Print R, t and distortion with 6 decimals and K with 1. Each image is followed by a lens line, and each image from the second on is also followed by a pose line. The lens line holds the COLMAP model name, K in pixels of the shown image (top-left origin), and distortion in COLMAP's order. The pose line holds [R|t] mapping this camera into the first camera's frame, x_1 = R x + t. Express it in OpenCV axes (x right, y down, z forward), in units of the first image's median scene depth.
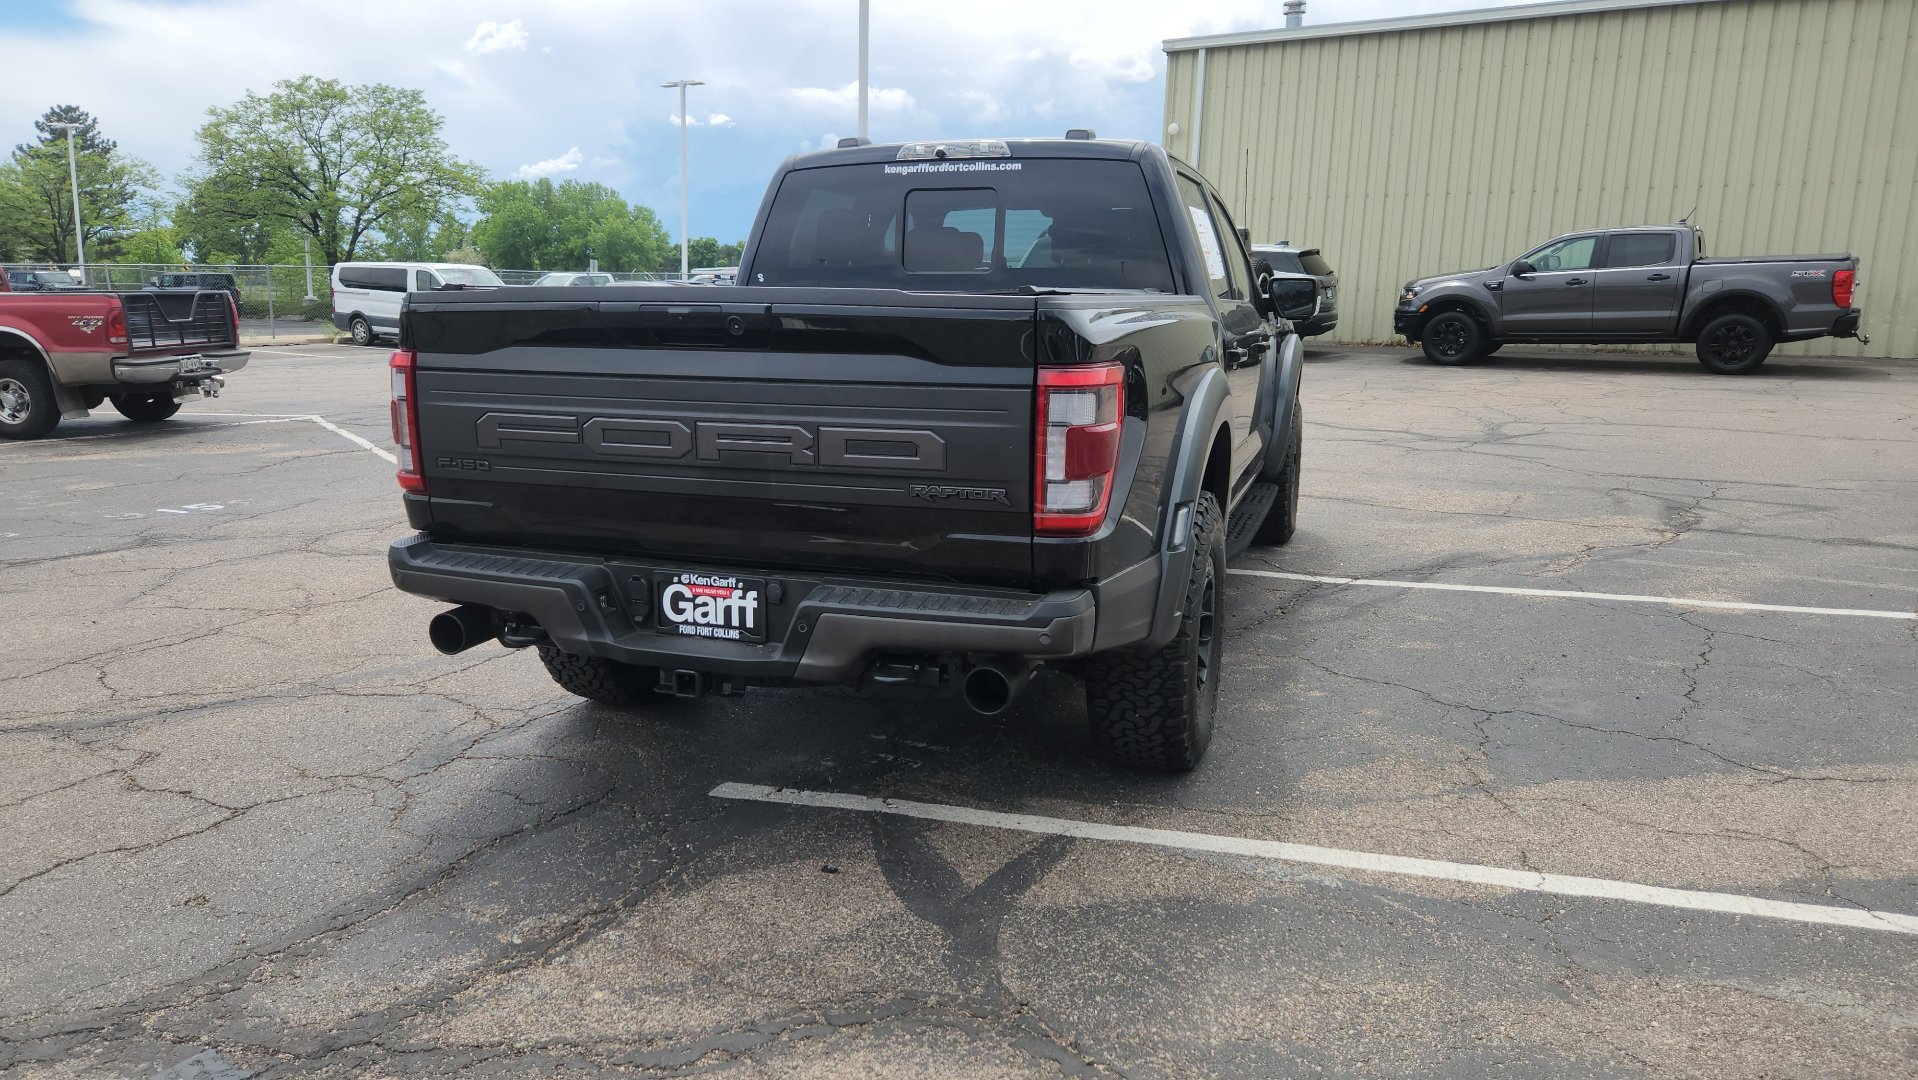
lens RADIAL K [[1286.3, 0, 922.5], [0, 1286.3, 539.4], [0, 0, 1]] dist [0.062713, -0.046735]
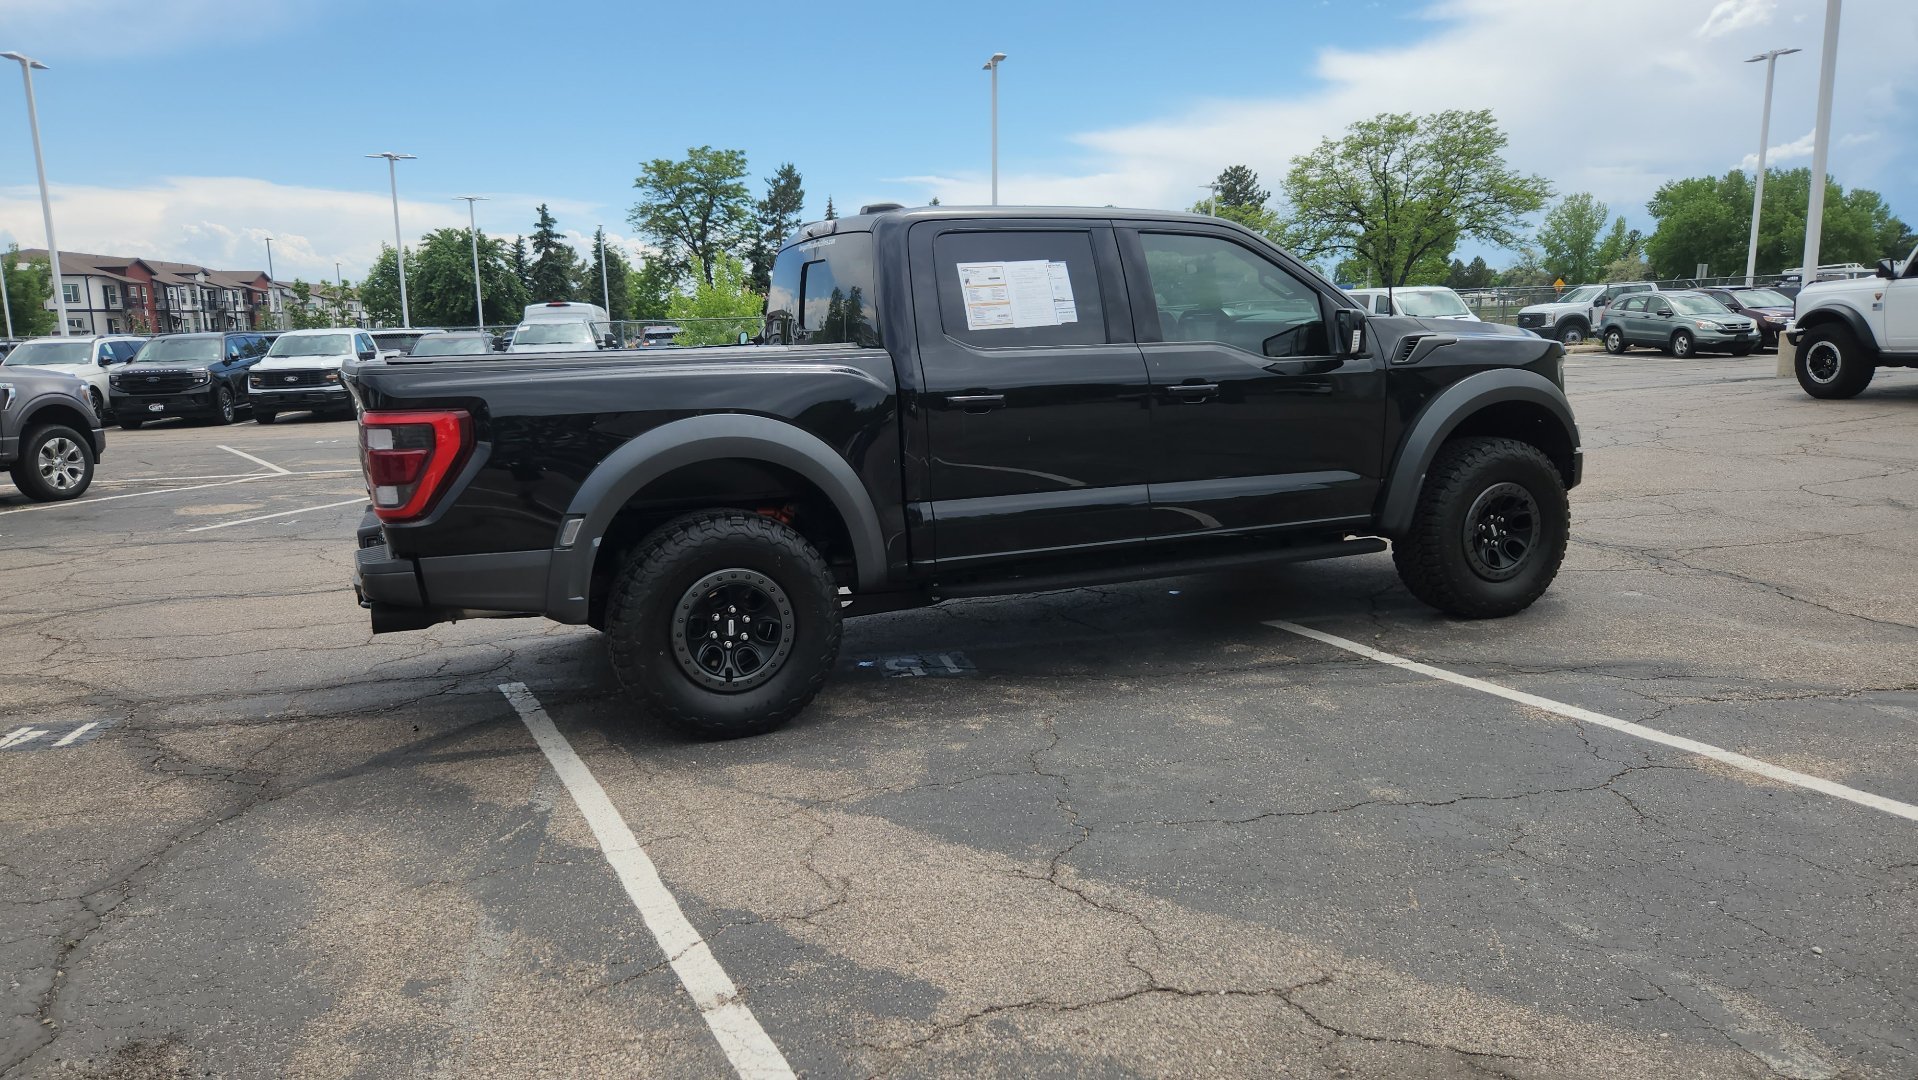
lens RADIAL K [[1285.7, 0, 922.7], [0, 1285.7, 547.7], [0, 0, 1]] dist [0.066309, -0.051778]
pose [[0.668229, 0.098440, -0.737414, 1.054536], [-0.103379, 0.993877, 0.038997, -0.061786], [0.736738, 0.050174, 0.674314, 0.271599]]
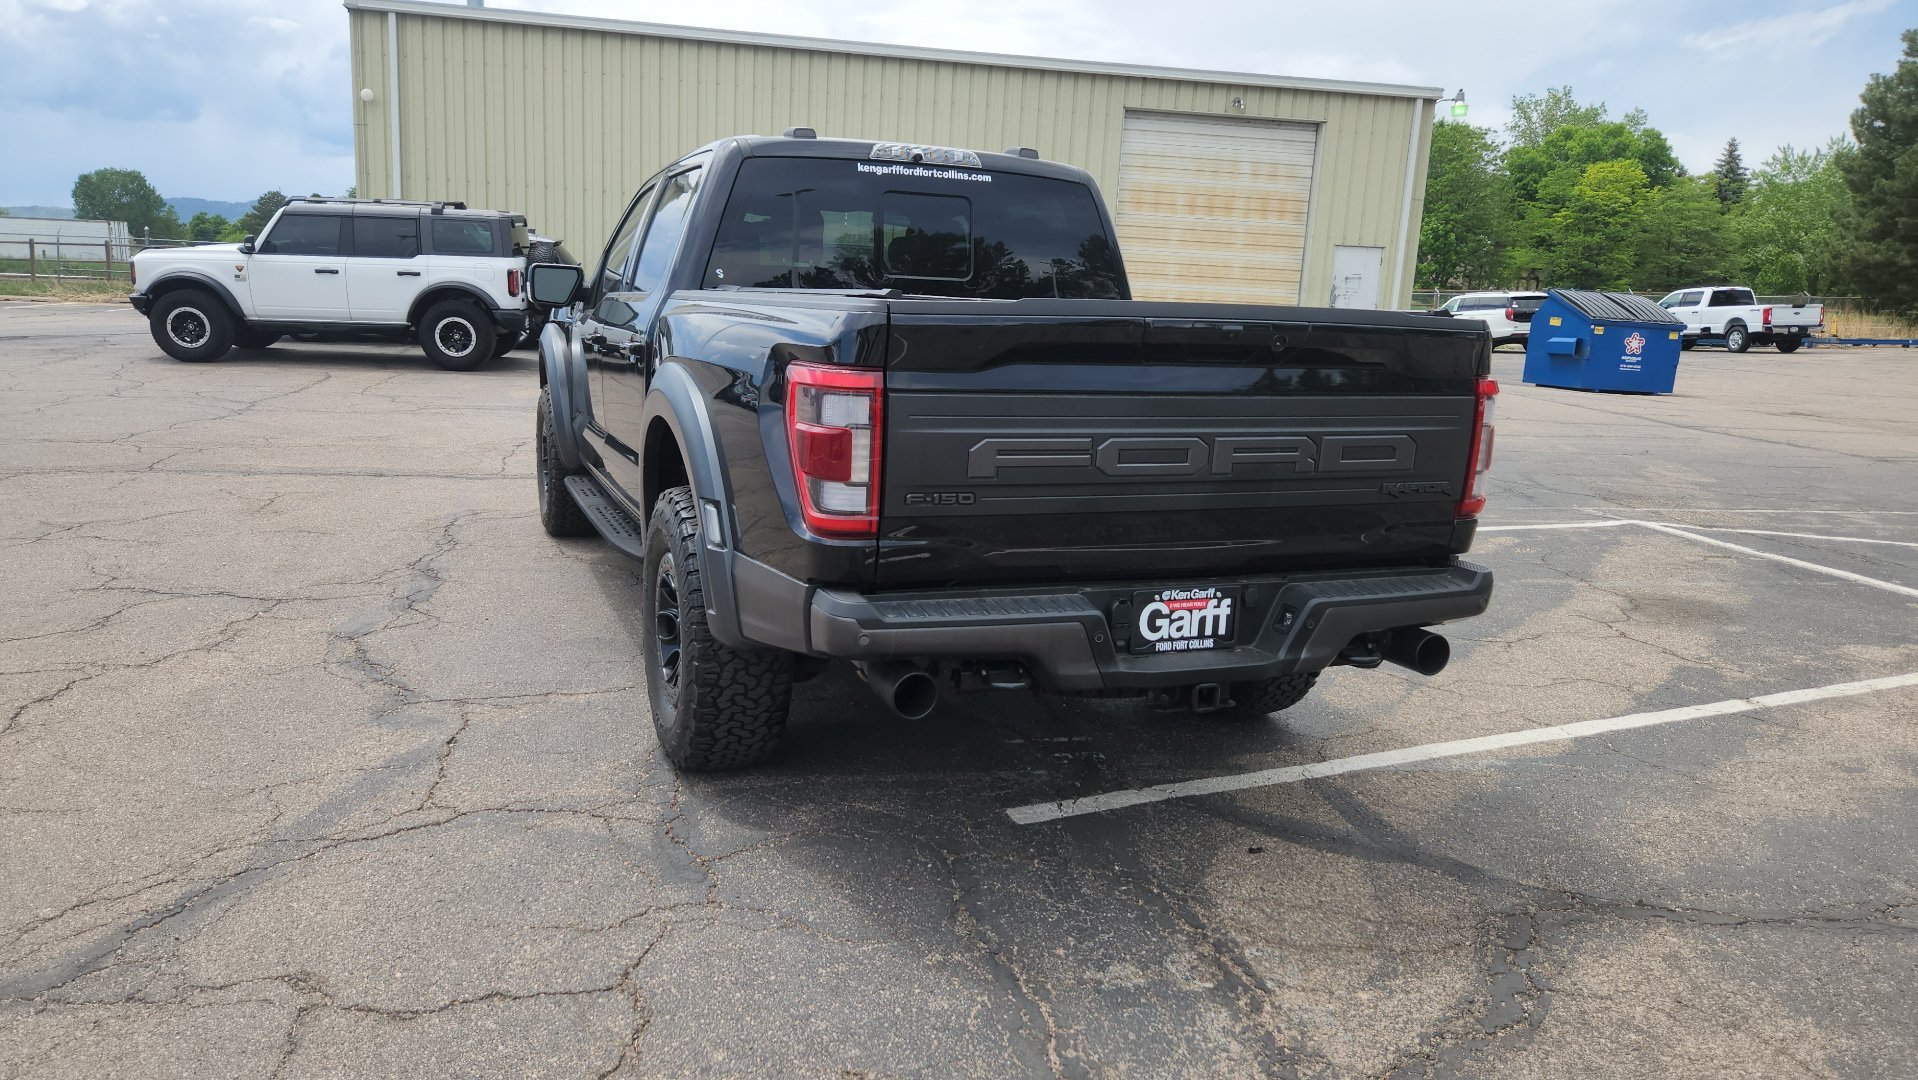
lens RADIAL K [[1285.2, 0, 924.0], [0, 1285.2, 546.5], [0, 0, 1]] dist [0.068375, -0.054551]
pose [[0.754424, -0.098983, 0.648881, -0.677485], [0.088392, 0.994880, 0.048995, -0.050773], [-0.650408, 0.020393, 0.759311, 0.256207]]
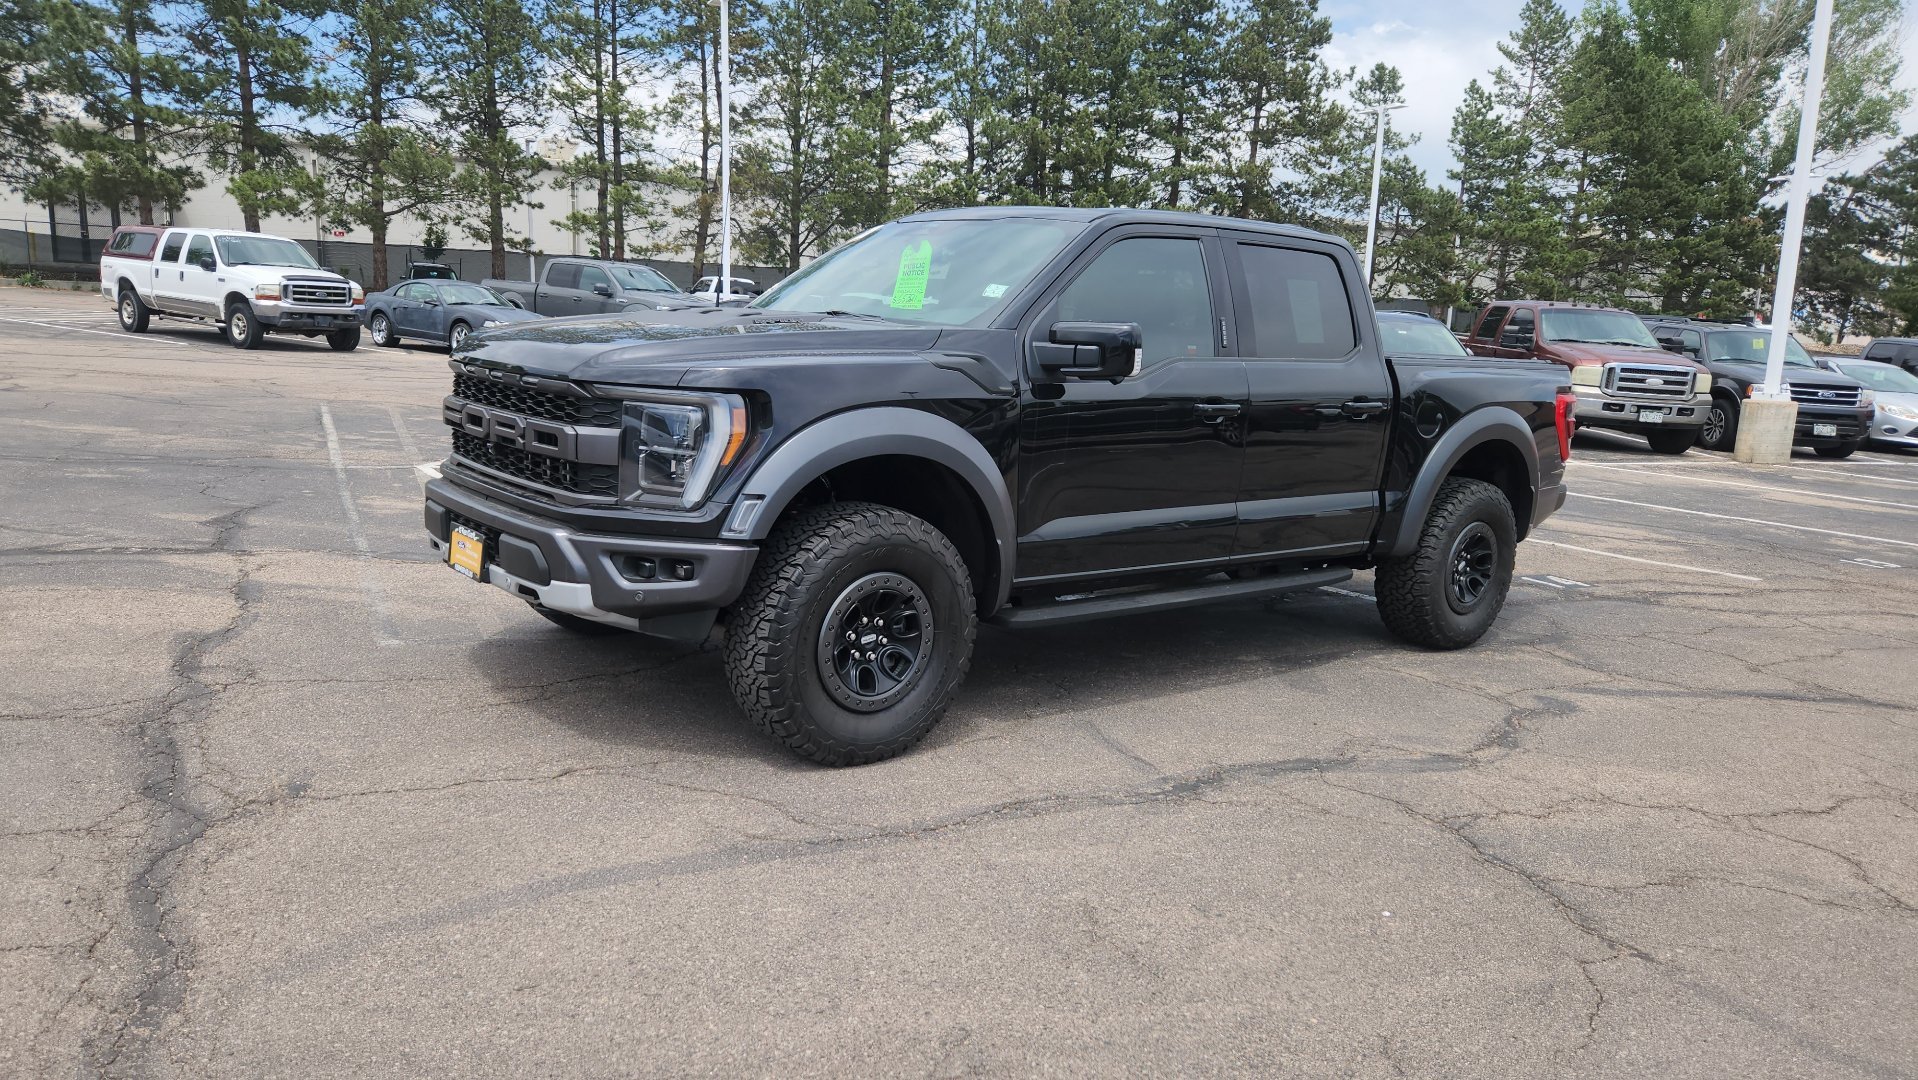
lens RADIAL K [[1285.2, 0, 919.7], [0, 1285.2, 554.0], [0, 0, 1]] dist [0.068375, -0.054551]
pose [[-0.846499, -0.149407, 0.510996, -0.465478], [0.038212, 0.940289, 0.338225, -0.487489], [-0.531017, 0.305833, -0.790245, 2.461141]]
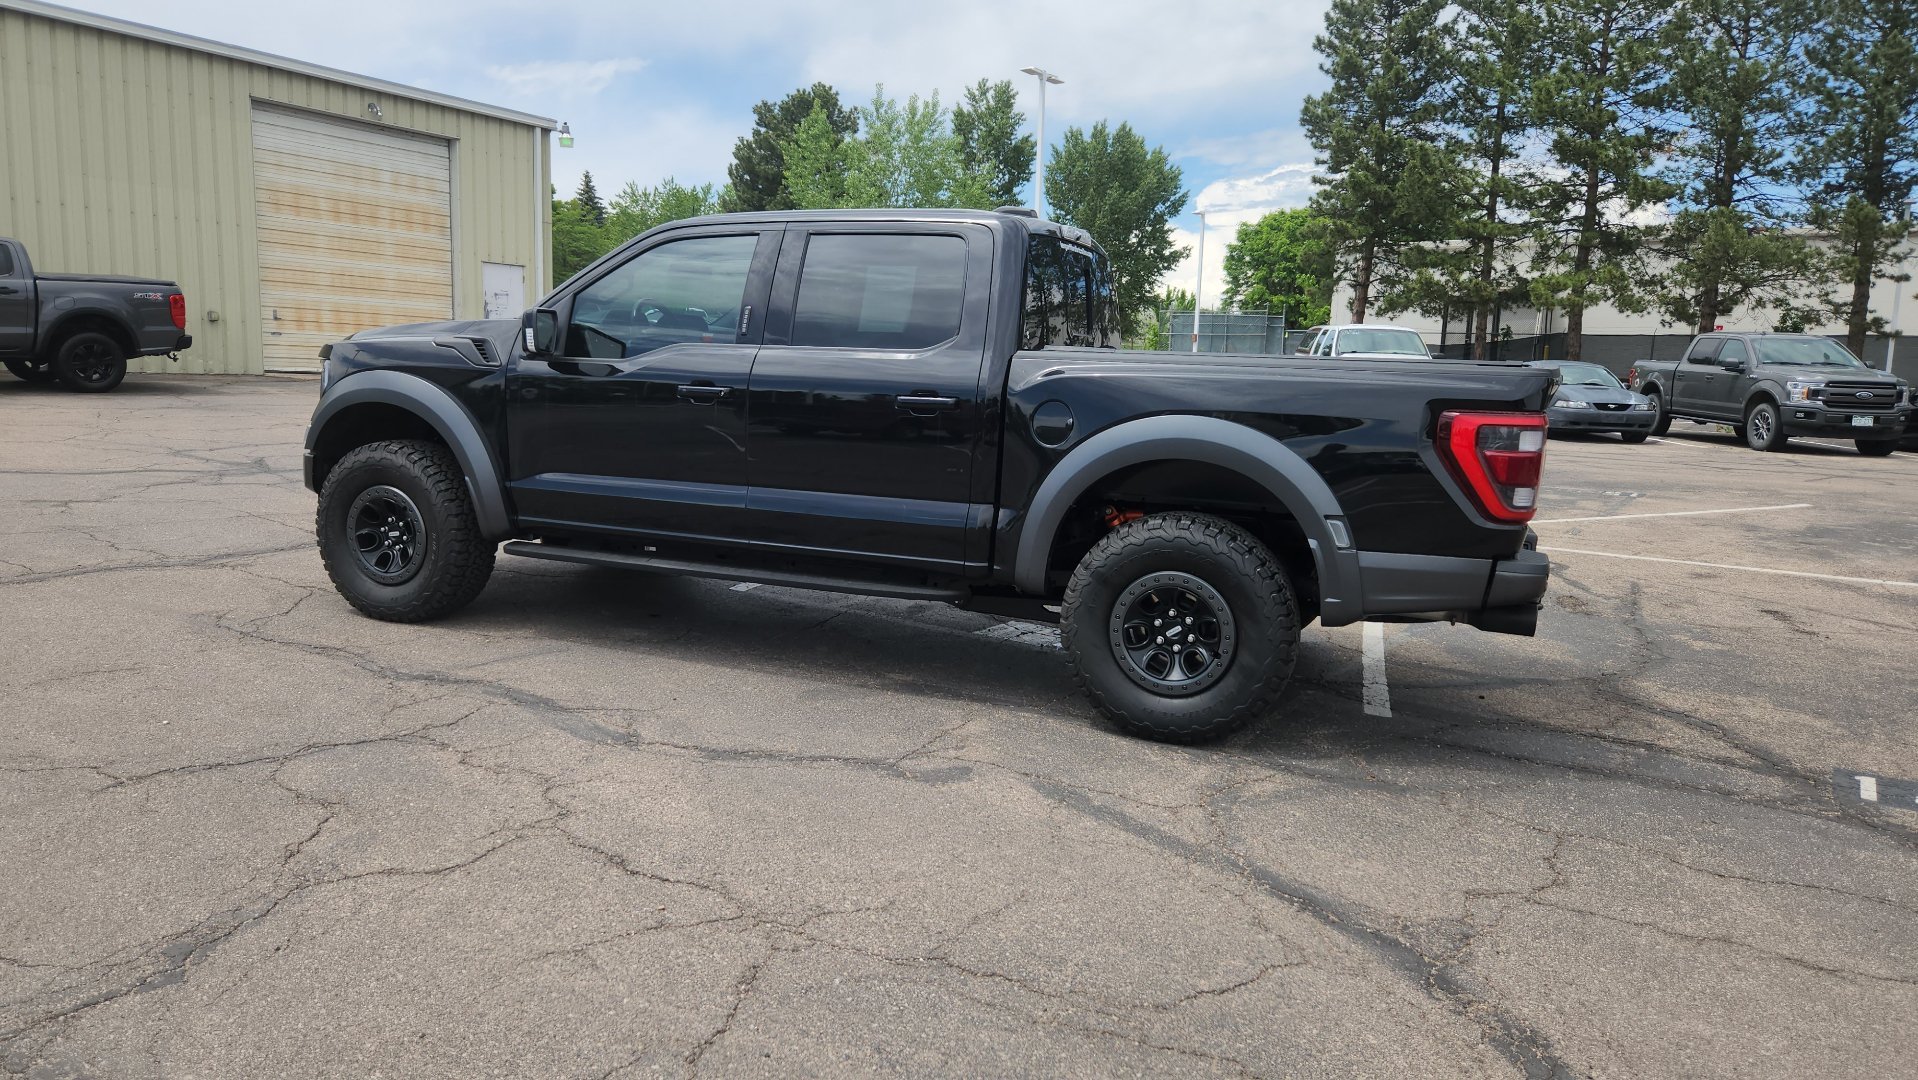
lens RADIAL K [[1285.2, 0, 929.0], [0, 1285.2, 546.5], [0, 0, 1]] dist [0.068375, -0.054551]
pose [[0.039726, -0.154602, 0.987178, -1.278587], [0.149594, 0.977743, 0.147105, -0.220357], [-0.987949, 0.141832, 0.061969, 1.138807]]
